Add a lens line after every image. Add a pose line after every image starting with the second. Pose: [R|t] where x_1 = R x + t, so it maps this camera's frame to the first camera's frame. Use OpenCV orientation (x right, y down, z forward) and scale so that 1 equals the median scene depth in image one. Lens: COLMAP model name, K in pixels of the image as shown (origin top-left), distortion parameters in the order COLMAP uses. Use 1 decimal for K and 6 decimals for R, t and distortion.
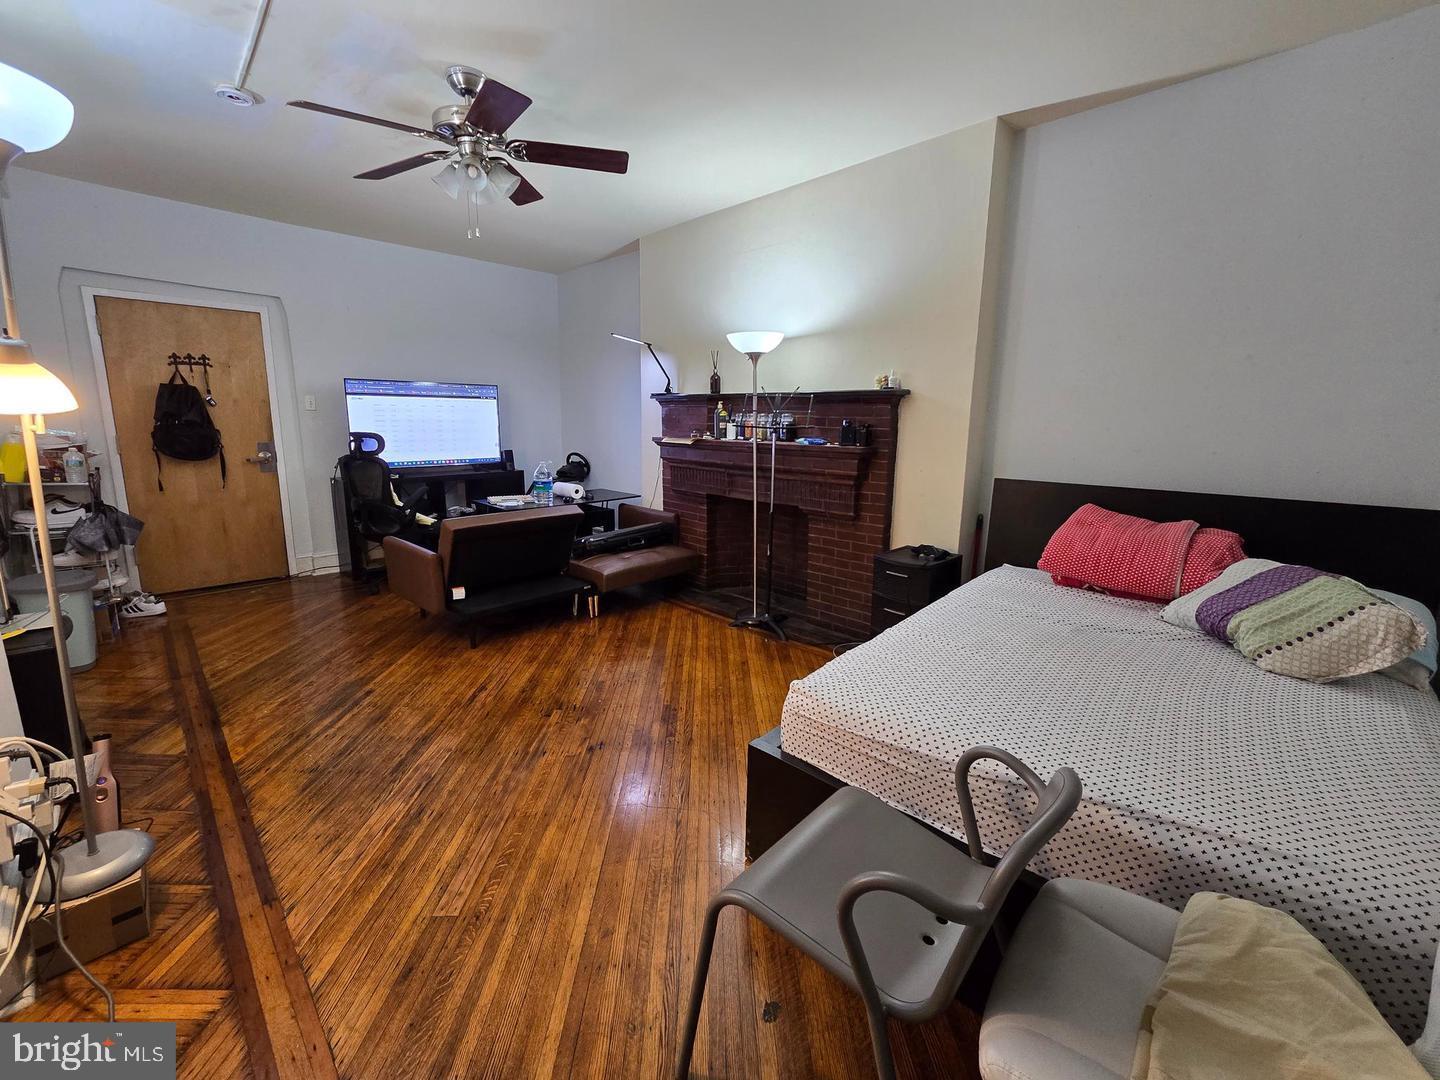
lens RADIAL K [[588.1, 0, 704.9], [0, 588.1, 523.5], [0, 0, 1]] dist [-0.001430, -0.000205]
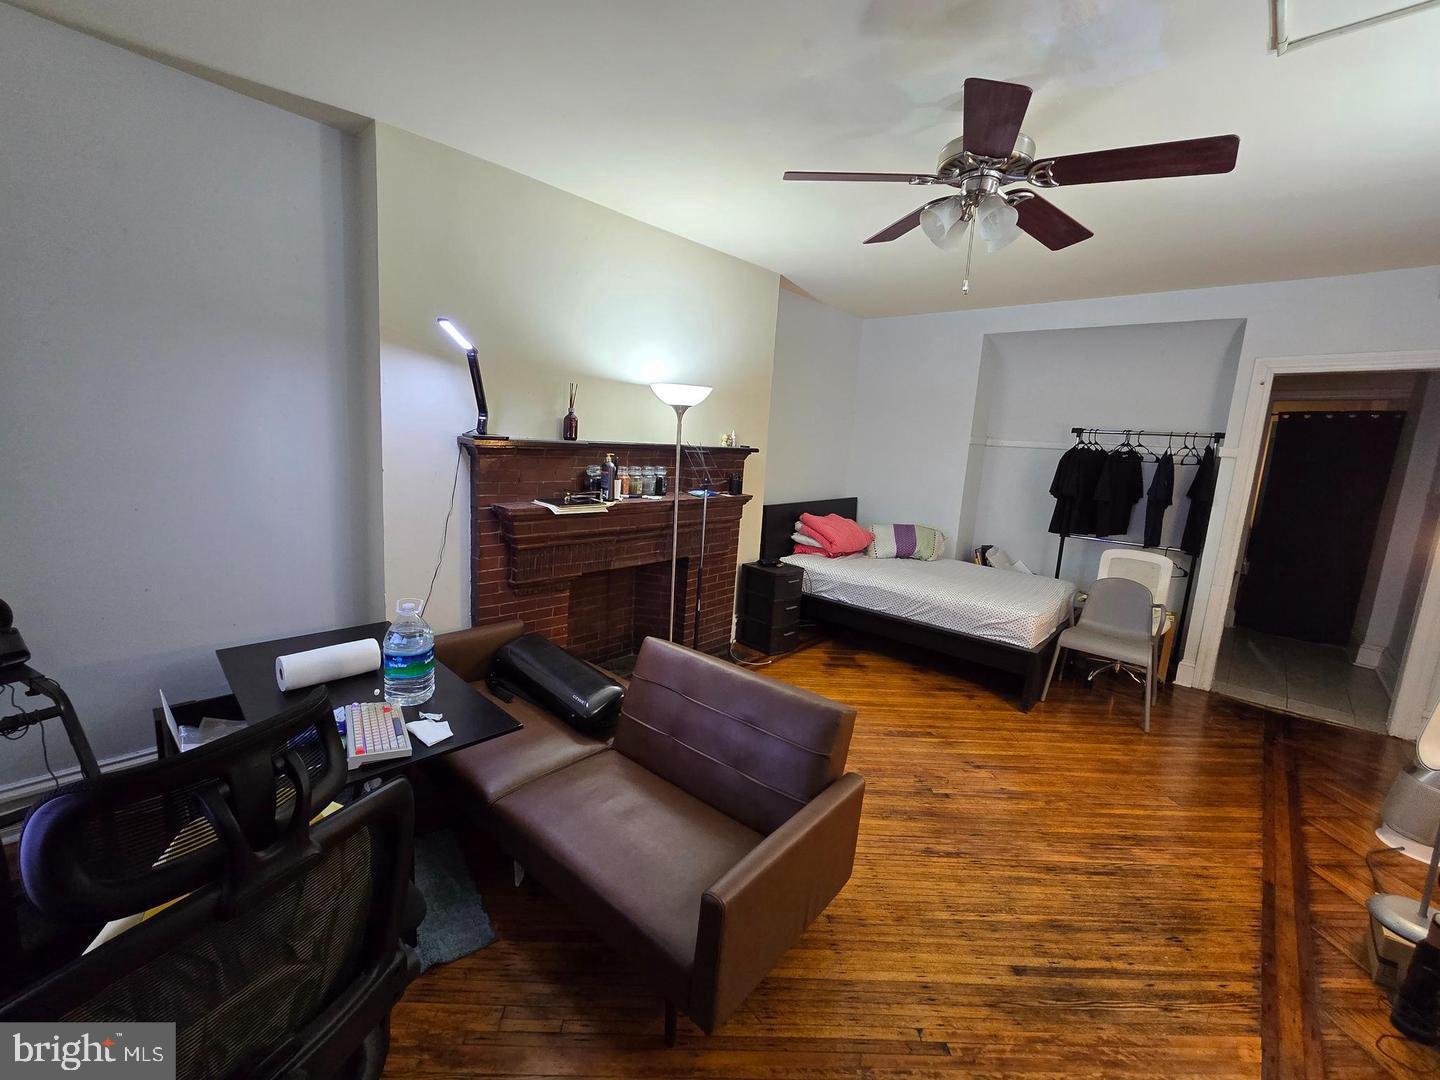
lens RADIAL K [[588.1, 0, 704.9], [0, 588.1, 523.5], [0, 0, 1]] dist [-0.001430, -0.000205]
pose [[-0.030059, -0.166974, 0.985503, -1.208430], [0.122851, 0.977856, 0.169426, -0.366773], [-0.991970, 0.126163, -0.008881, 1.398475]]
